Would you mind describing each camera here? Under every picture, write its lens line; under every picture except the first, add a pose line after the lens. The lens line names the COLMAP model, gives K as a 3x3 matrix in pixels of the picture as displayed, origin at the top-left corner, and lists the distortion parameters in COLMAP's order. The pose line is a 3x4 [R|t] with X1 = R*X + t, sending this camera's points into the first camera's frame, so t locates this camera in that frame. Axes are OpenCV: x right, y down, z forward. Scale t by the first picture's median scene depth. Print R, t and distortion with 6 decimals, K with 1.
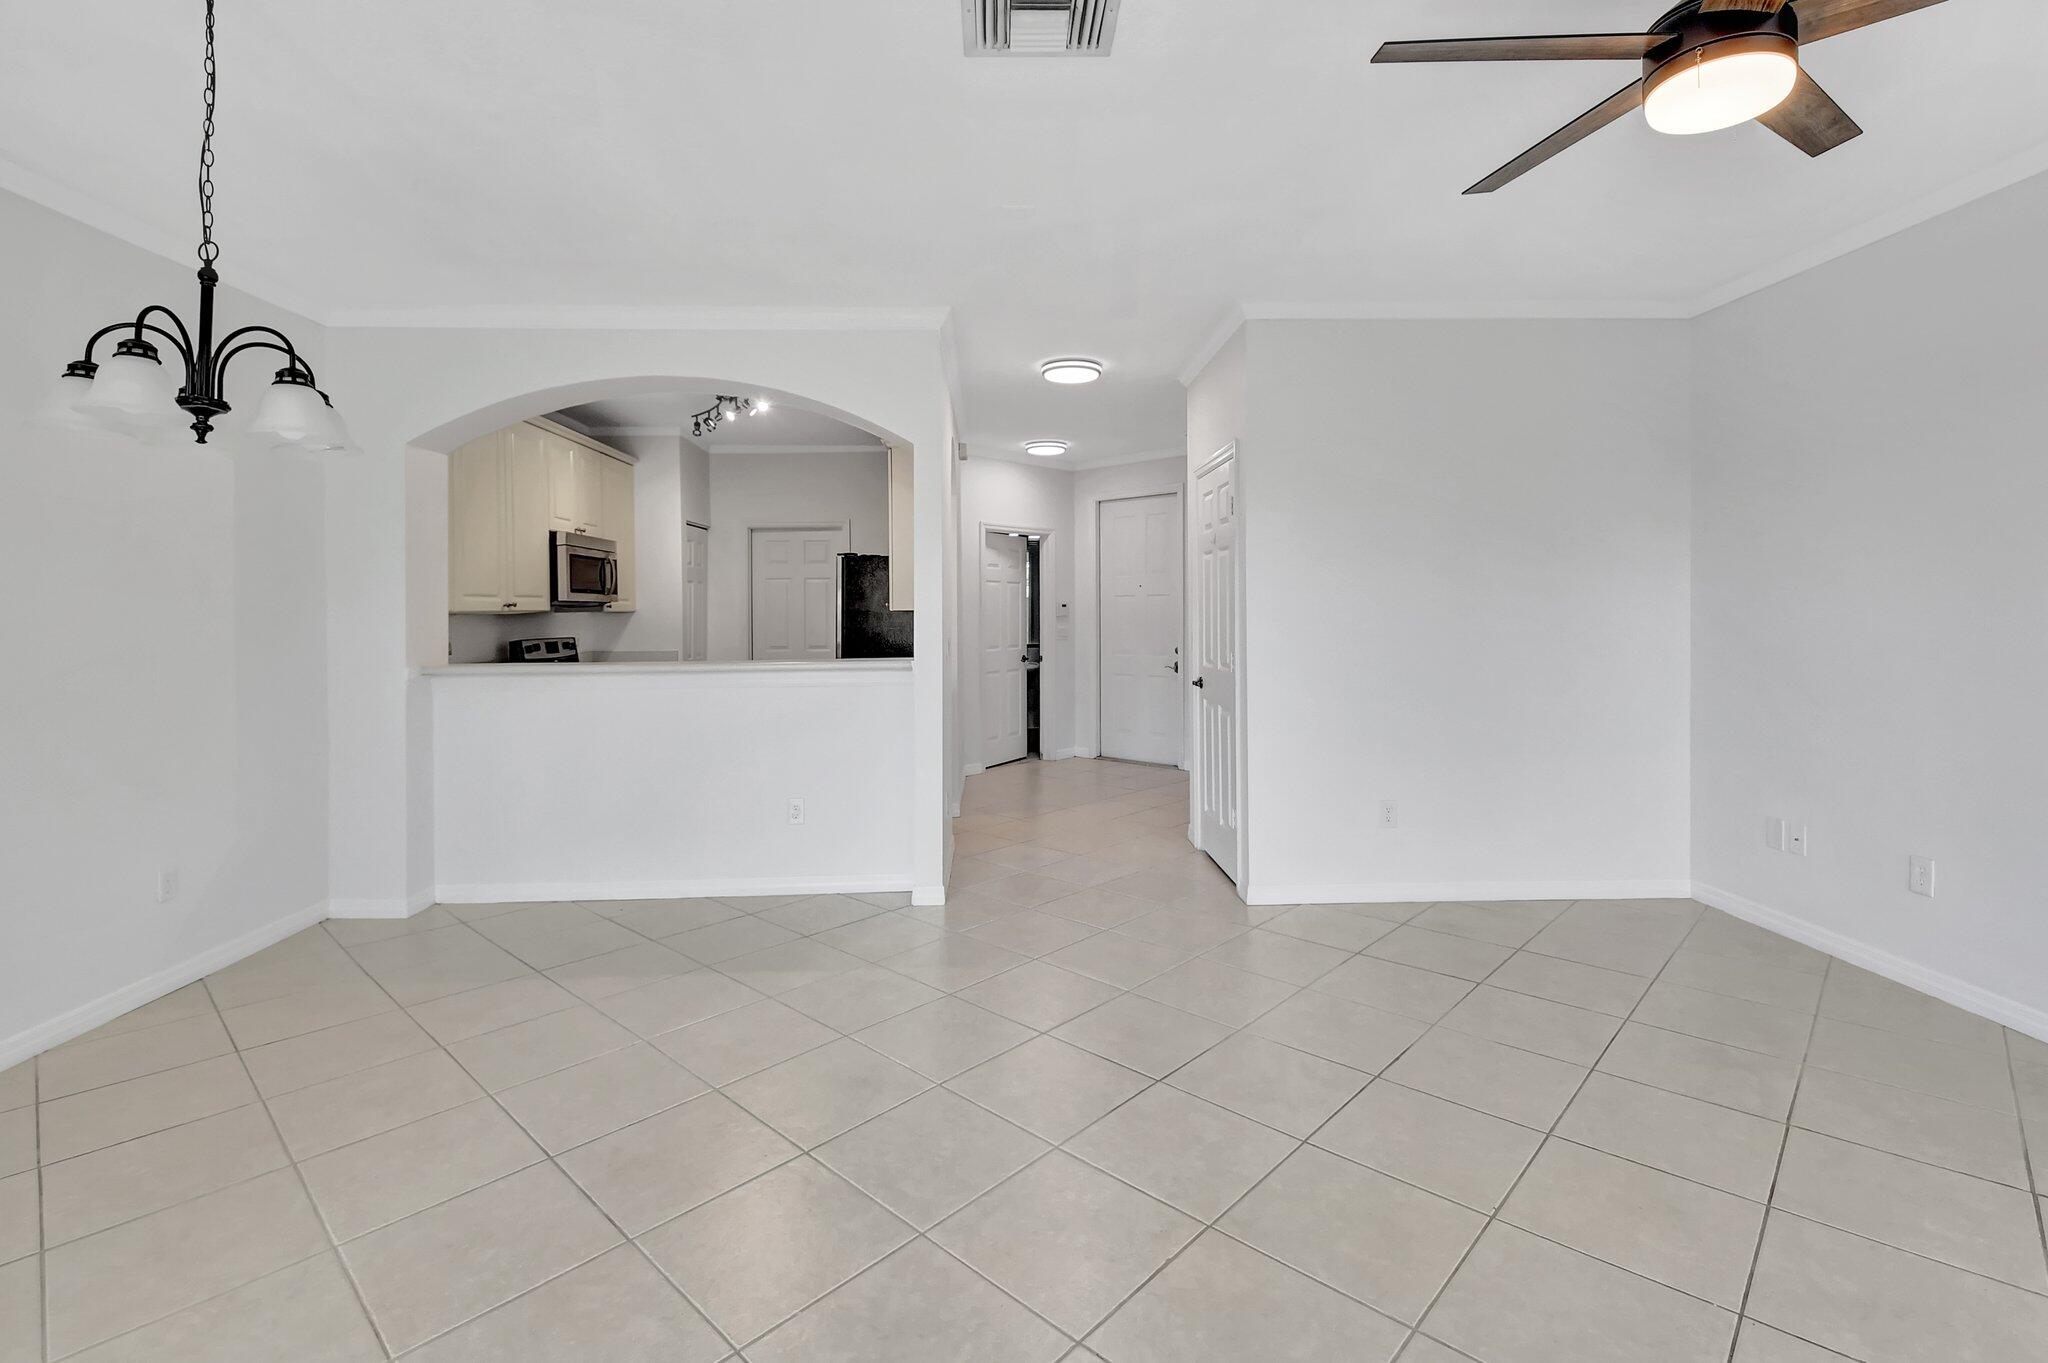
lens RADIAL K [[931.0, 0, 1009.0], [0, 931.0, 623.2], [0, 0, 1]] dist [0.001005, -0.000585]
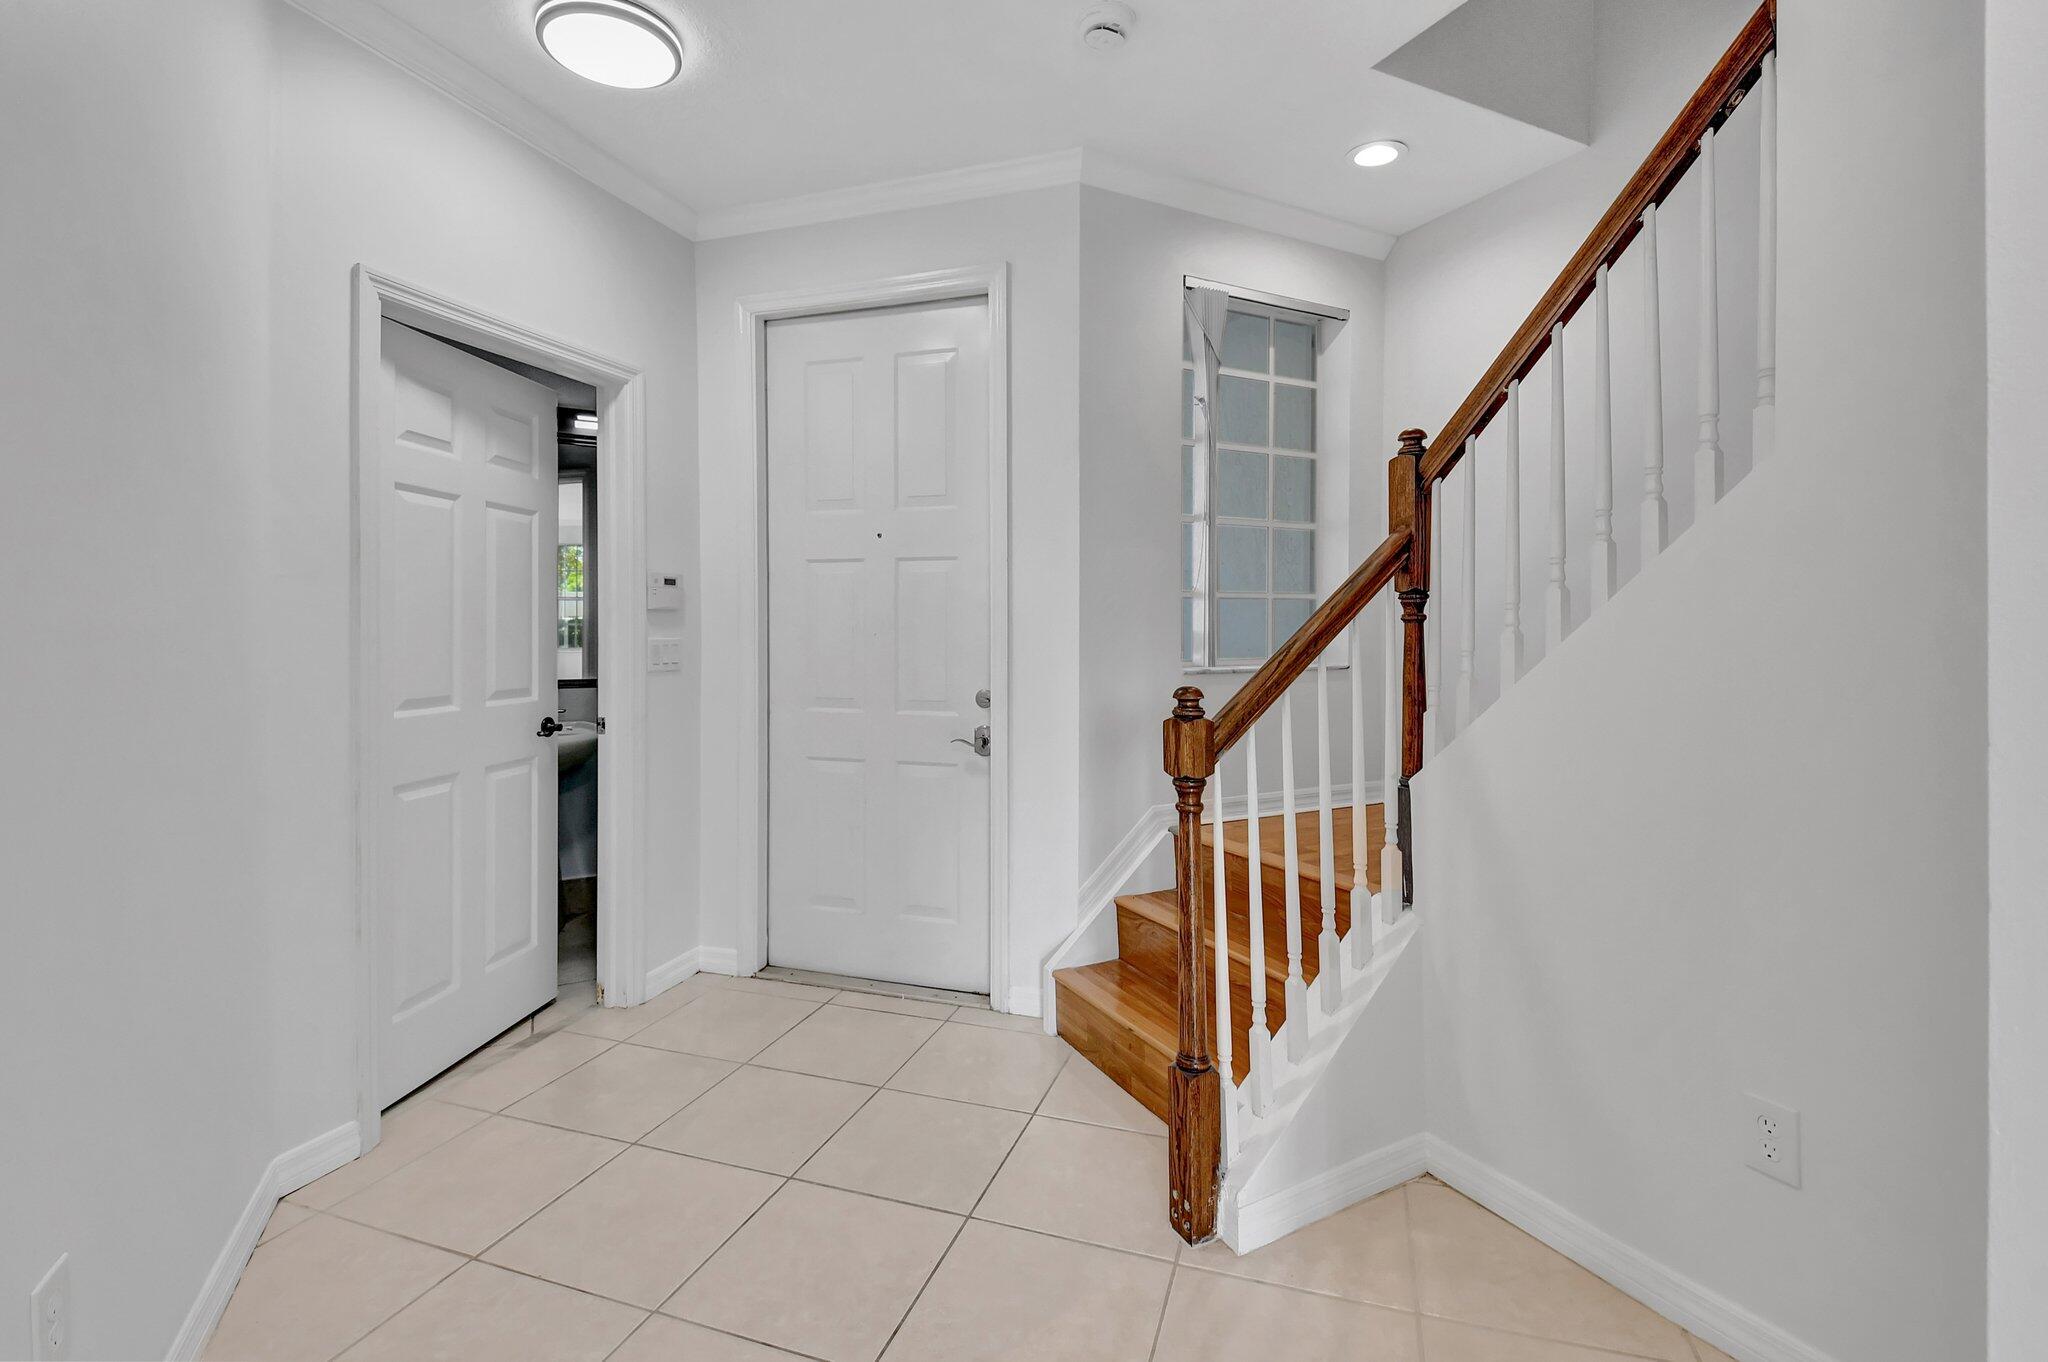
lens RADIAL K [[949.6, 0, 1071.3], [0, 949.6, 610.9], [0, 0, 1]] dist [0.003287, 0.000008]
pose [[0.879810, 0.002055, 0.475321, 0.031182], [0.002188, 0.999963, -0.008373, -0.005445], [-0.475320, 0.008406, 0.879773, 0.921815]]
